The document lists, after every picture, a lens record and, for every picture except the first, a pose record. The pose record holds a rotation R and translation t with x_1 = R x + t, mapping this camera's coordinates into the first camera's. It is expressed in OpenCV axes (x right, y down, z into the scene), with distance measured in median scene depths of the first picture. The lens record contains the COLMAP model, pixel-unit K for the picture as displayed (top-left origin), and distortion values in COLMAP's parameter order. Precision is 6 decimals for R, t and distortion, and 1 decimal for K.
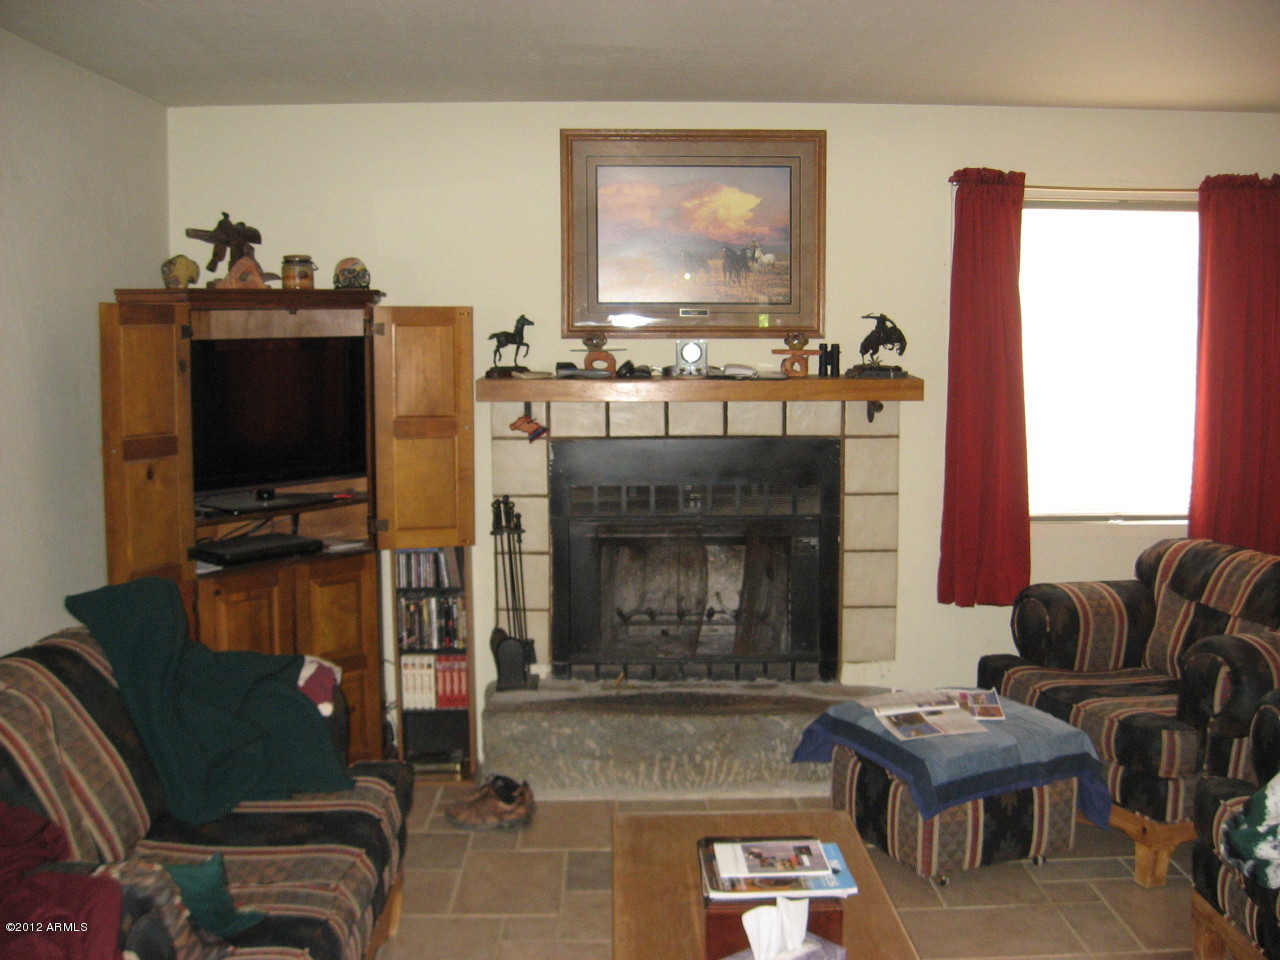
lens RADIAL K [[1305.9, 0, 640.0], [0, 1305.9, 480.0], [0, 0, 1]] dist [-0.125479, 0.022825]
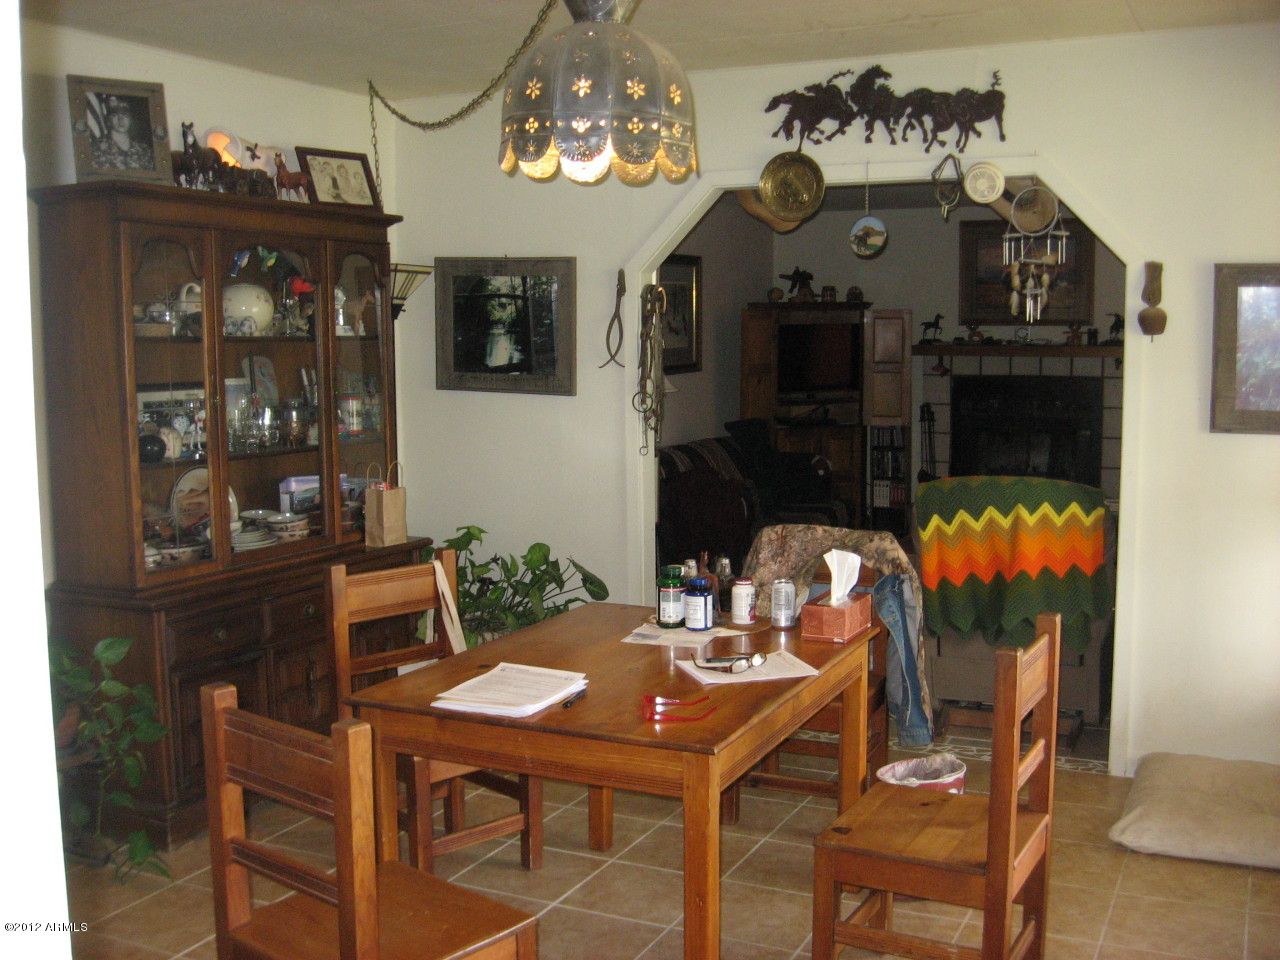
lens RADIAL K [[1305.9, 0, 640.0], [0, 1305.9, 480.0], [0, 0, 1]] dist [-0.125479, 0.022825]
pose [[0.893293, 0.049192, -0.446775, 0.408169], [-0.044244, 0.998789, 0.021510, 0.109344], [0.447293, 0.000552, 0.894388, -1.010544]]
